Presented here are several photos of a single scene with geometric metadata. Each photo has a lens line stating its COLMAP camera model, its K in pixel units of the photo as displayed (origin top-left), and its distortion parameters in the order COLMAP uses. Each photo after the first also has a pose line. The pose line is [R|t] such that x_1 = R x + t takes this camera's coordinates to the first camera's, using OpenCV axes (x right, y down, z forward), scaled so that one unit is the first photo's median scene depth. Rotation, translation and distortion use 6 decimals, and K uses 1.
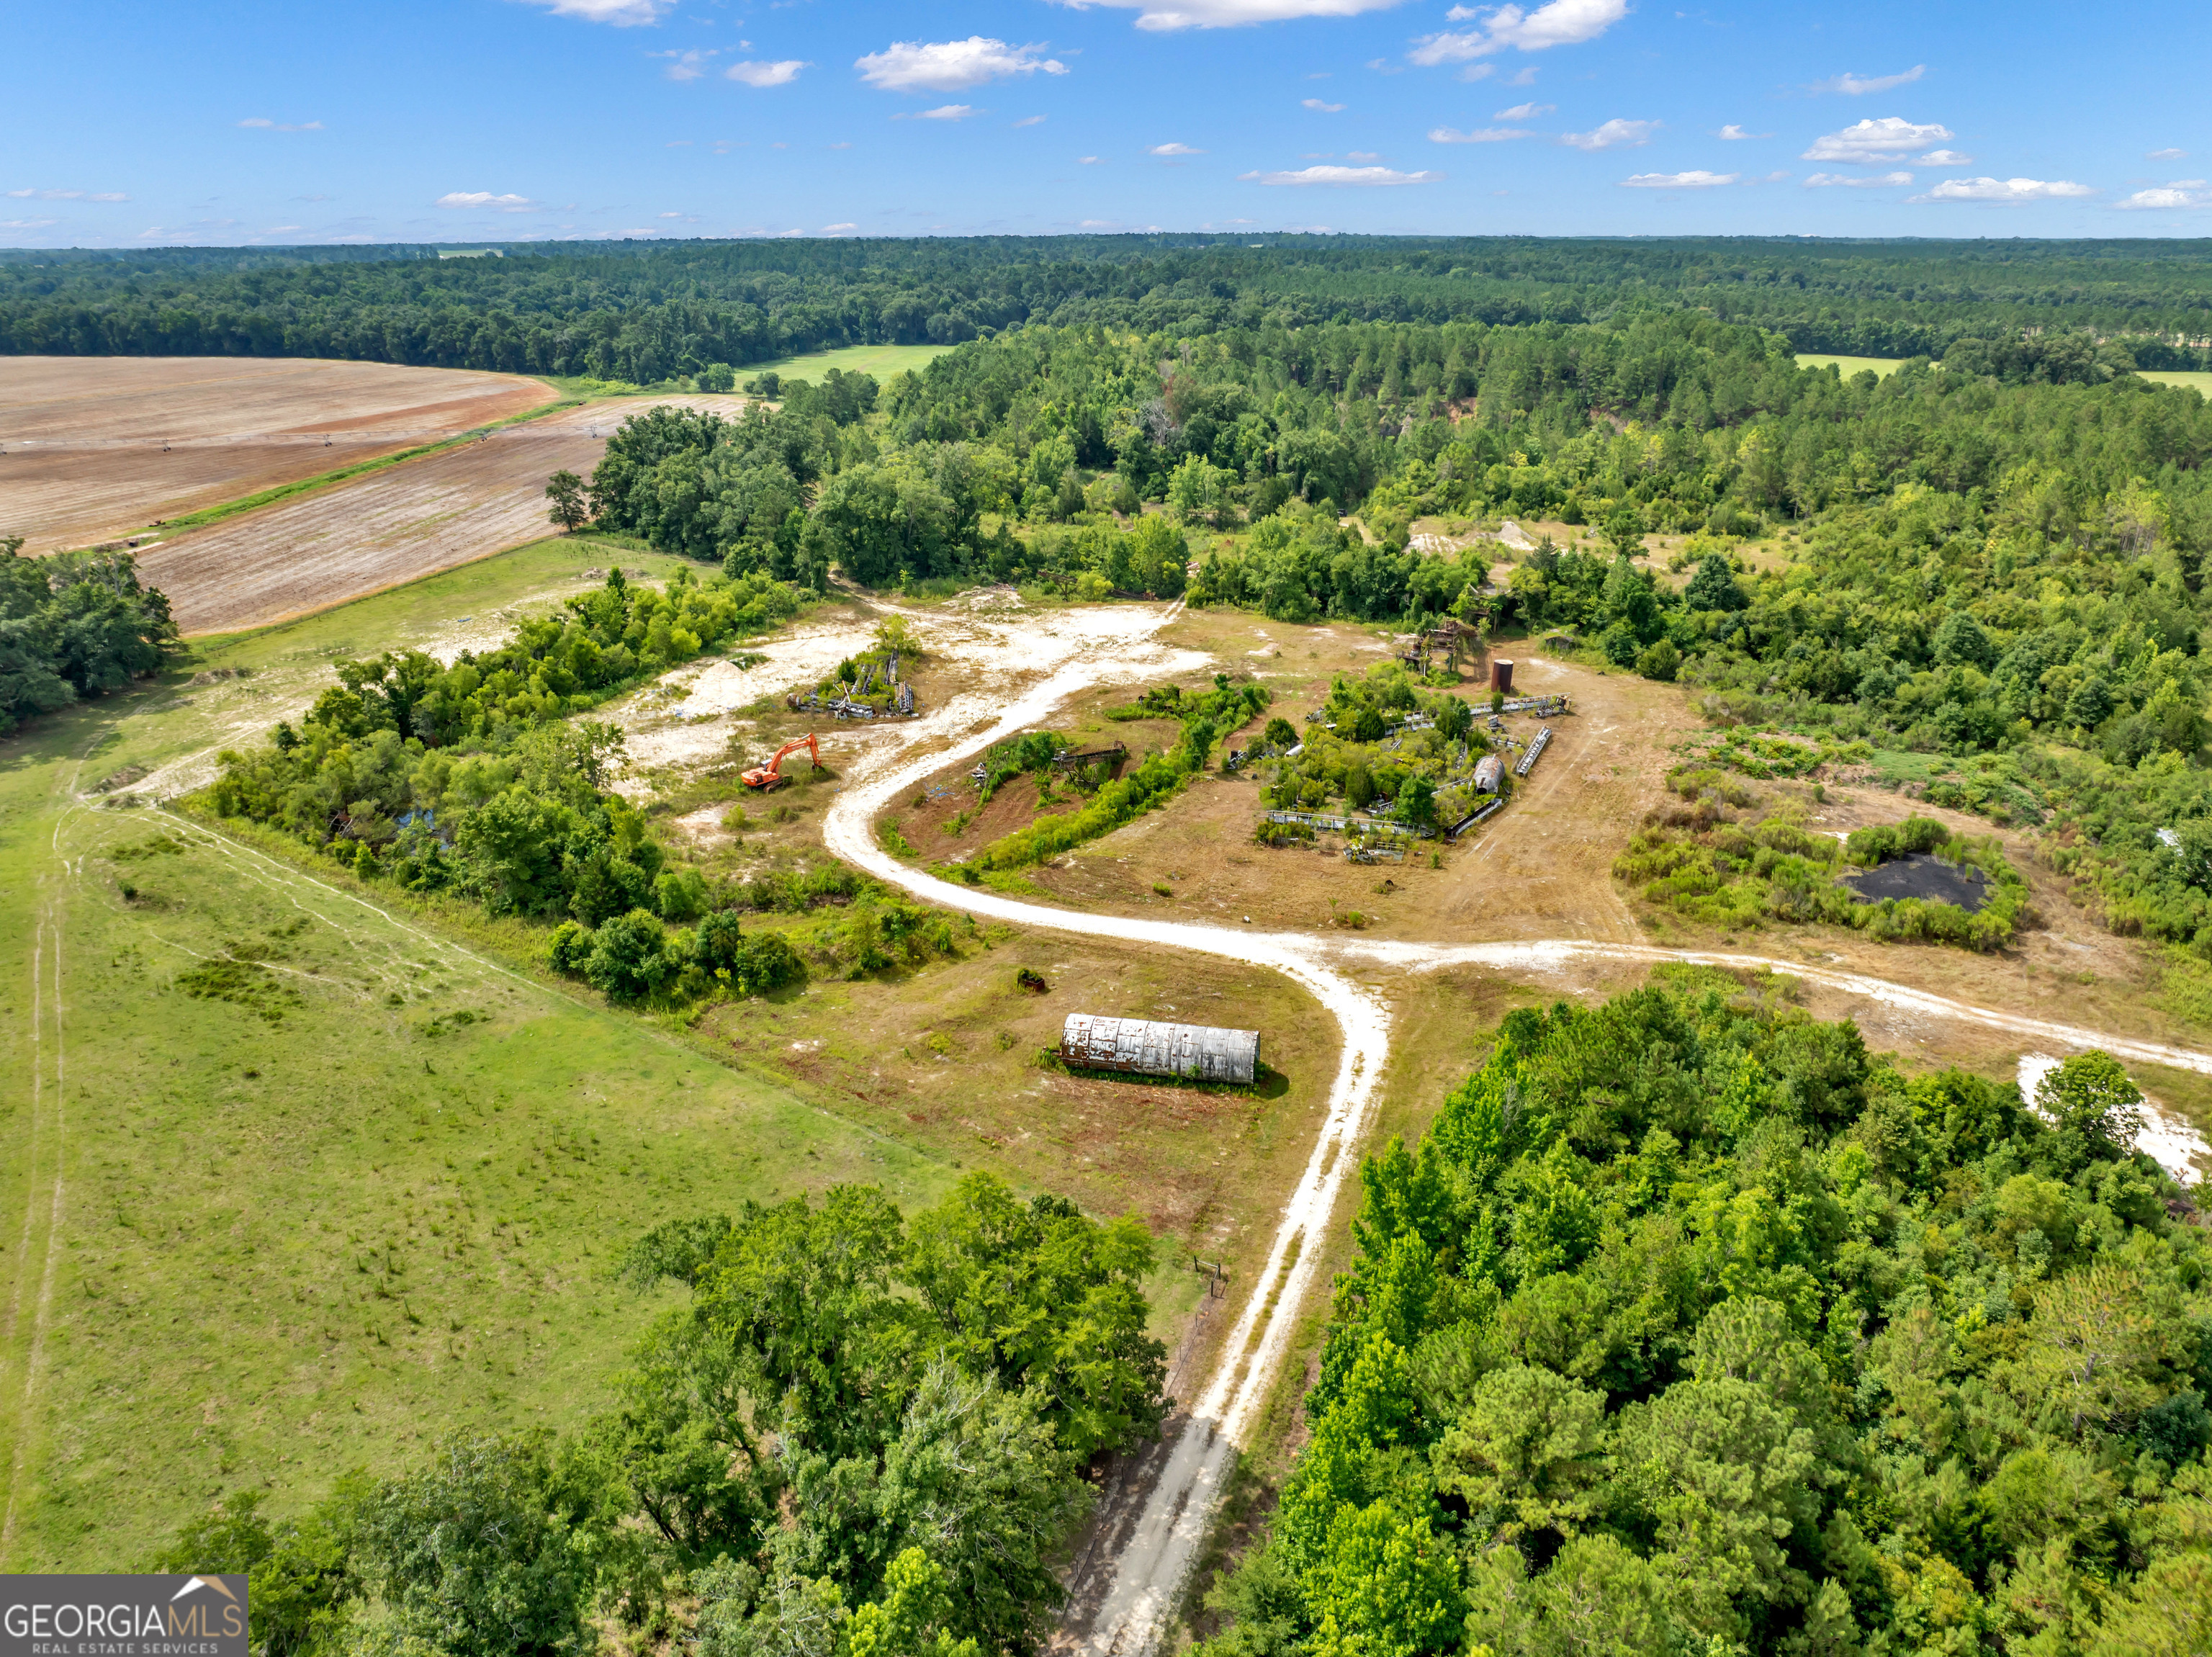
lens RADIAL K [[1551.7, 0, 1120.6], [0, 1551.7, 832.9], [0, 0, 1]] dist [-0.043599, 0.011628]
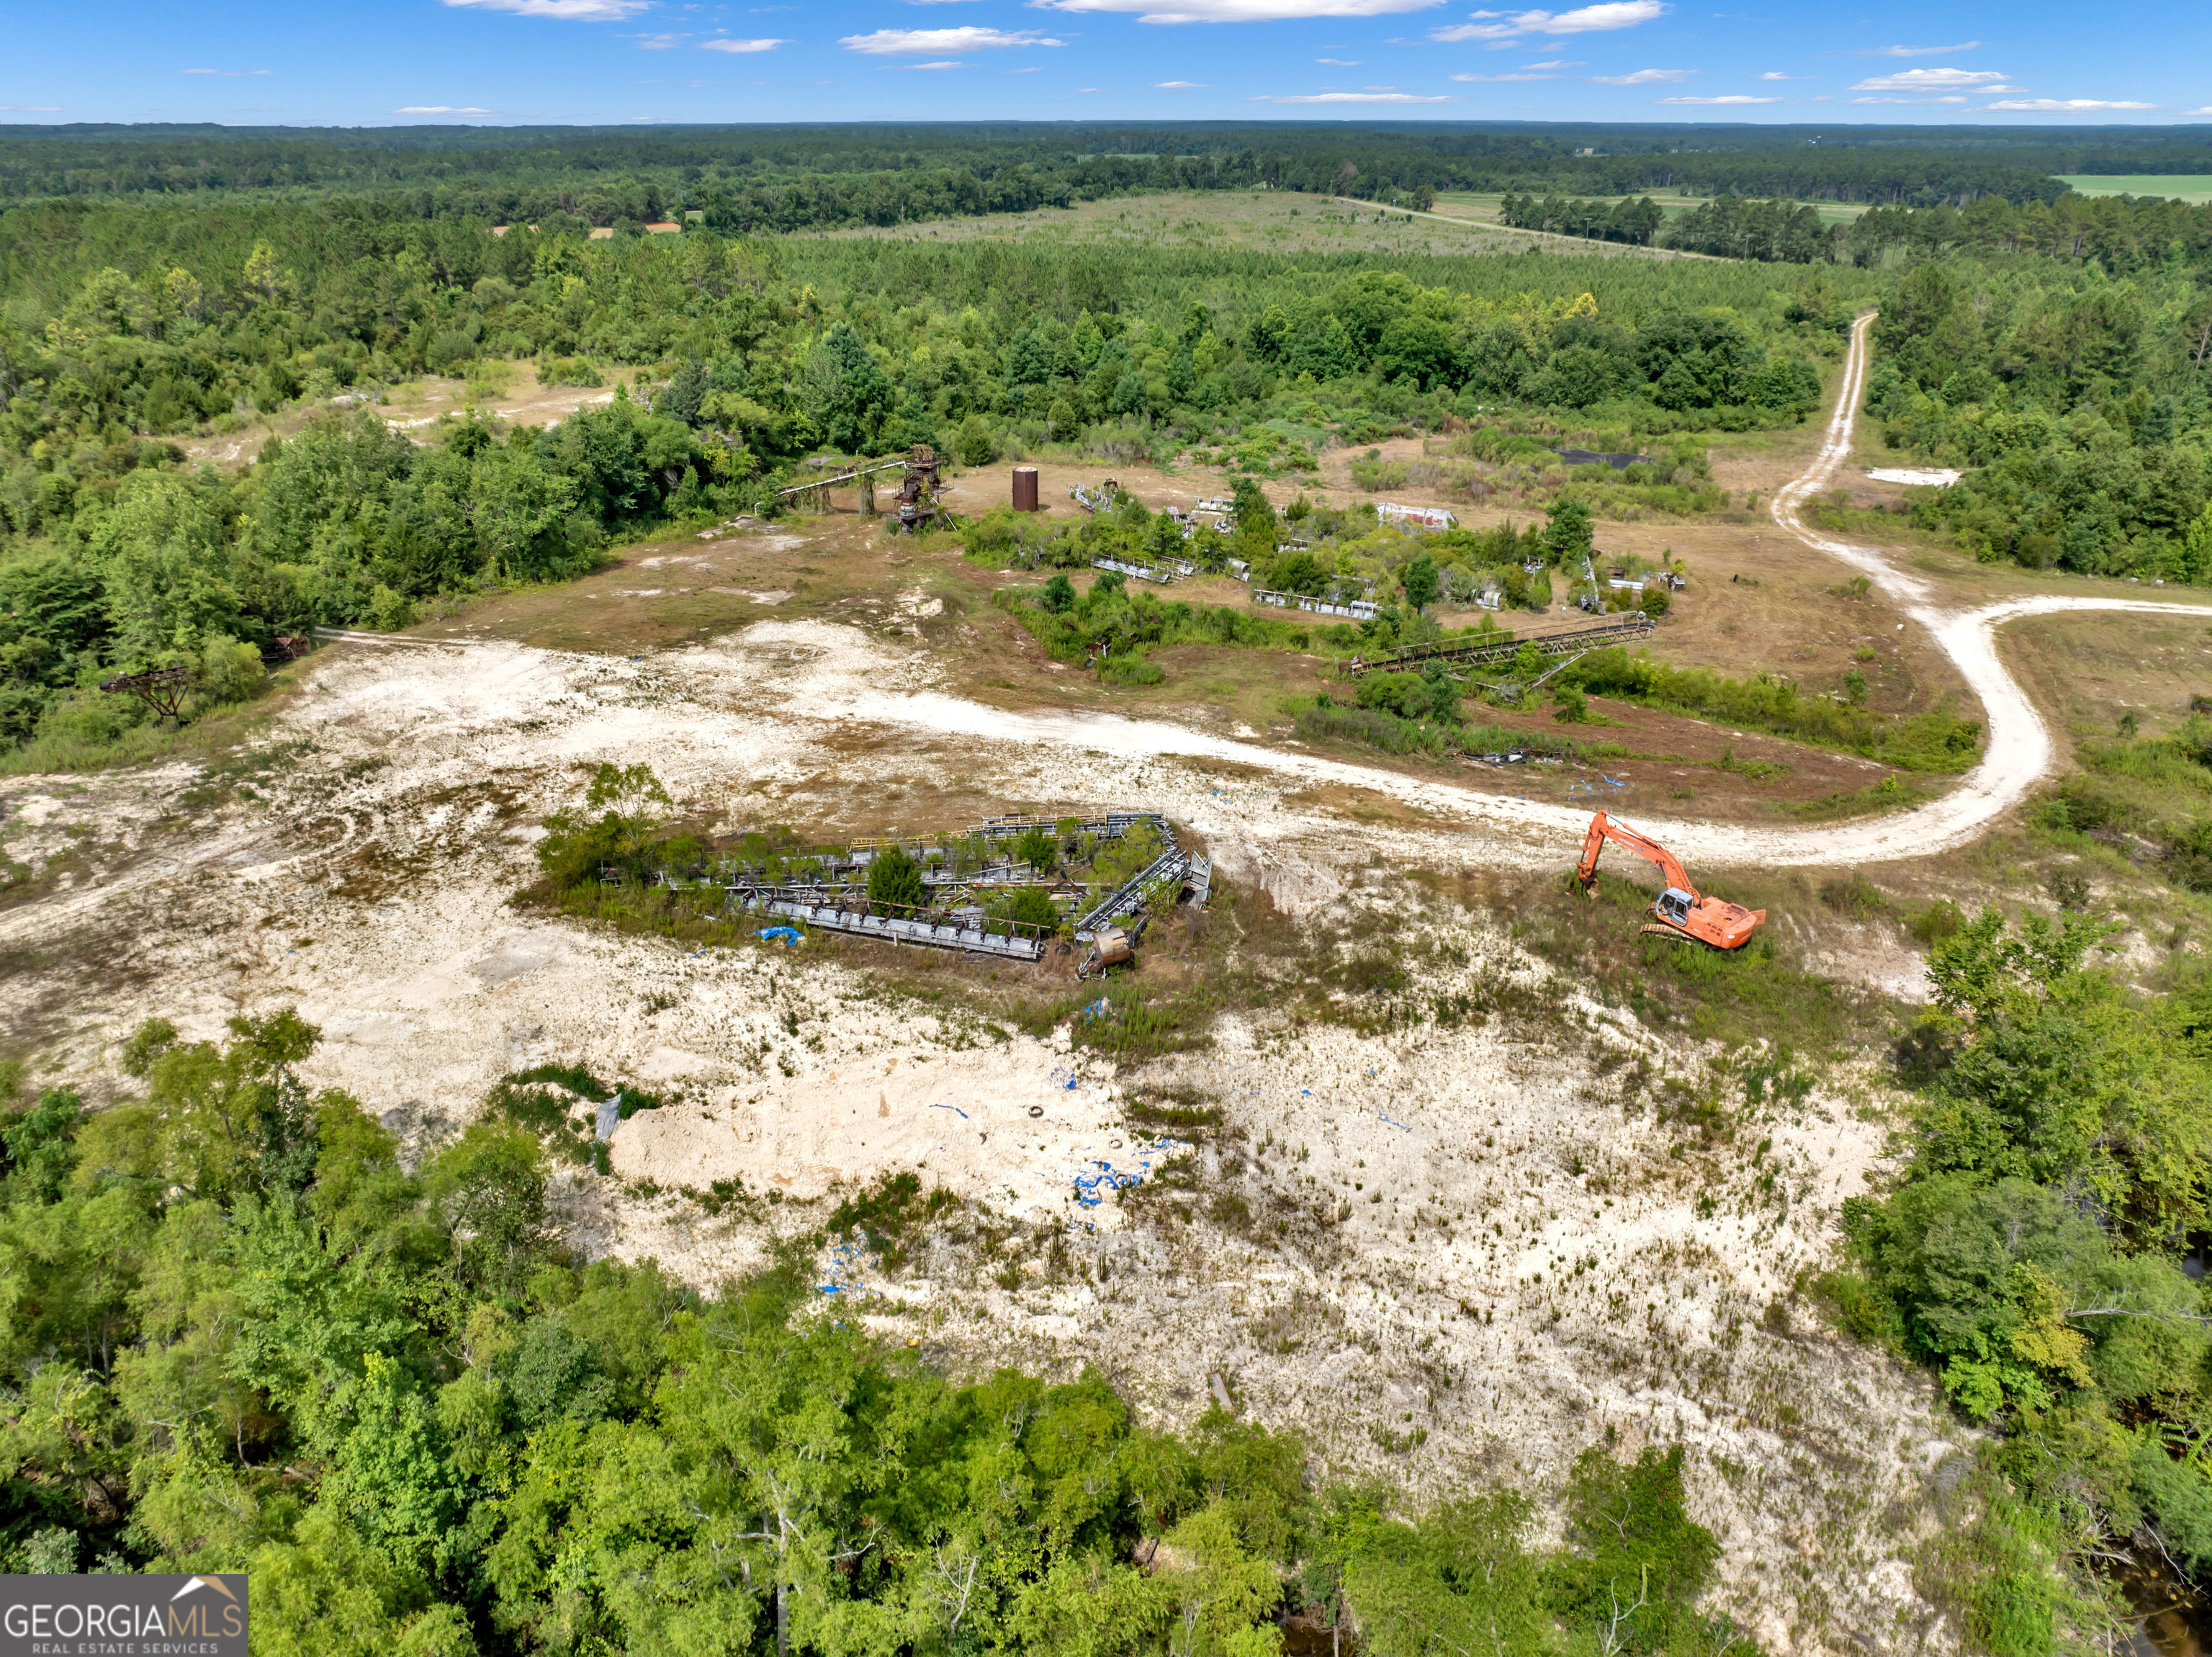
lens RADIAL K [[1551.7, 0, 1101.8], [0, 1551.7, 823.4], [0, 0, 1]] dist [-0.043599, 0.011628]
pose [[-0.025205, -0.413238, 0.910274, -0.486538], [0.361033, 0.845346, 0.393759, -0.233645], [-0.932213, 0.338563, 0.127885, 0.861403]]
